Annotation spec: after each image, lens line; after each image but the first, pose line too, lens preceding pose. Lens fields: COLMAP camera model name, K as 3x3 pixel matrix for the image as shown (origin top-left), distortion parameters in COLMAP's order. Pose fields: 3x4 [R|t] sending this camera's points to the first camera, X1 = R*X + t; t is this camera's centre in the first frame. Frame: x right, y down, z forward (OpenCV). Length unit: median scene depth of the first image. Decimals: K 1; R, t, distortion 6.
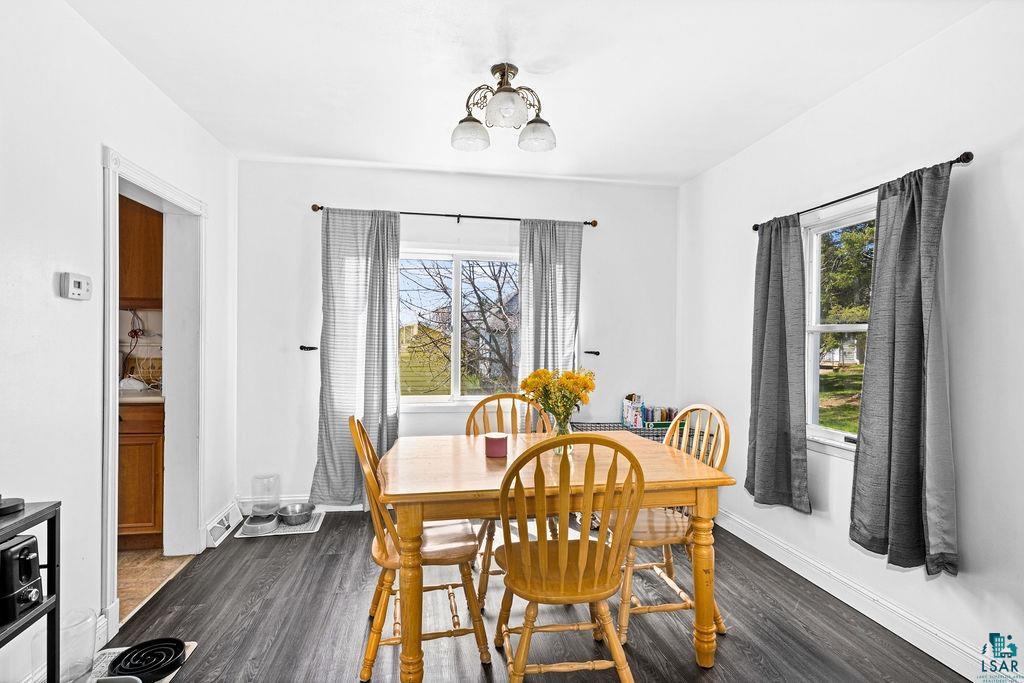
lens RADIAL K [[501.3, 0, 510.6], [0, 501.3, 341.7], [0, 0, 1]] dist [-0.000455, 0.000918]
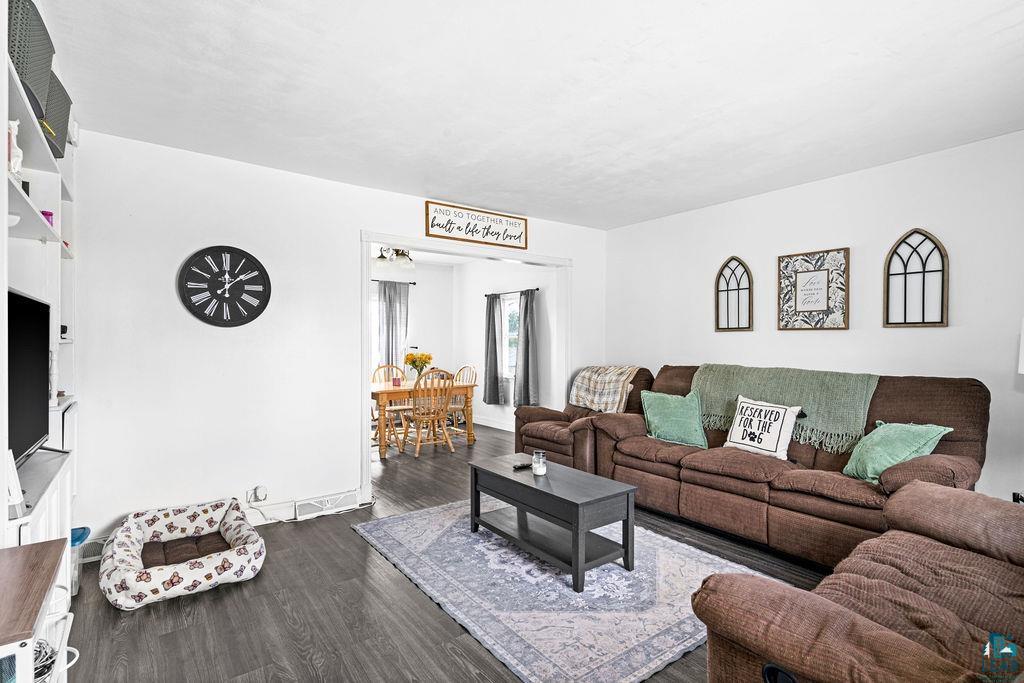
lens RADIAL K [[501.3, 0, 510.6], [0, 501.3, 339.0], [0, 0, 1]] dist [-0.000455, 0.000918]
pose [[0.890305, -0.011481, 0.455219, -0.666865], [0.009170, 0.999931, 0.007283, -0.034840], [-0.455272, -0.002310, 0.890350, -1.580084]]
